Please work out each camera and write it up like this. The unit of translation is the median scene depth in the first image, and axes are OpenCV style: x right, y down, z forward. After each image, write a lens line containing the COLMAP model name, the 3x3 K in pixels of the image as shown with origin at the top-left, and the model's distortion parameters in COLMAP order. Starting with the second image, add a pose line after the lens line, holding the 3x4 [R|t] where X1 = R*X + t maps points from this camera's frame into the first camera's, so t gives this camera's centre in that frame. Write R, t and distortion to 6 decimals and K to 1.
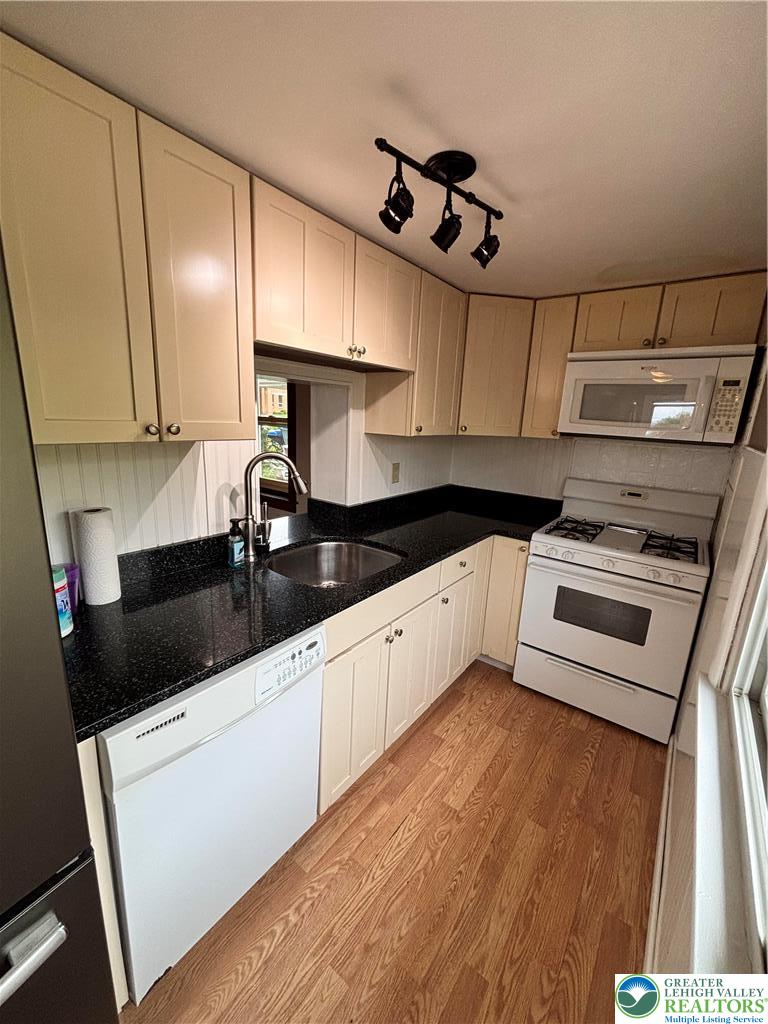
lens RADIAL K [[414.8, 0, 382.6], [0, 414.8, 513.0], [0, 0, 1]] dist [-0.003666, 0.001909]
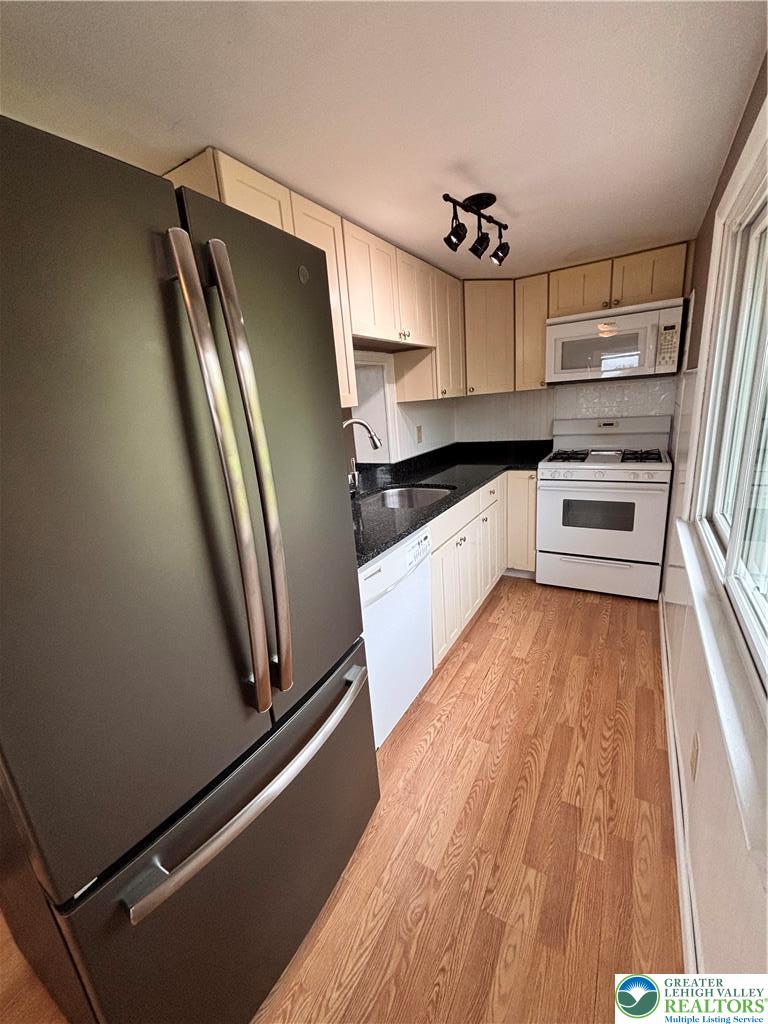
lens RADIAL K [[414.8, 0, 384.7], [0, 414.8, 511.6], [0, 0, 1]] dist [-0.003666, 0.001909]
pose [[0.986352, -0.146502, 0.075141, -0.271550], [0.144446, 0.988991, 0.032130, 0.104946], [-0.079021, -0.020838, 0.996655, -0.295082]]
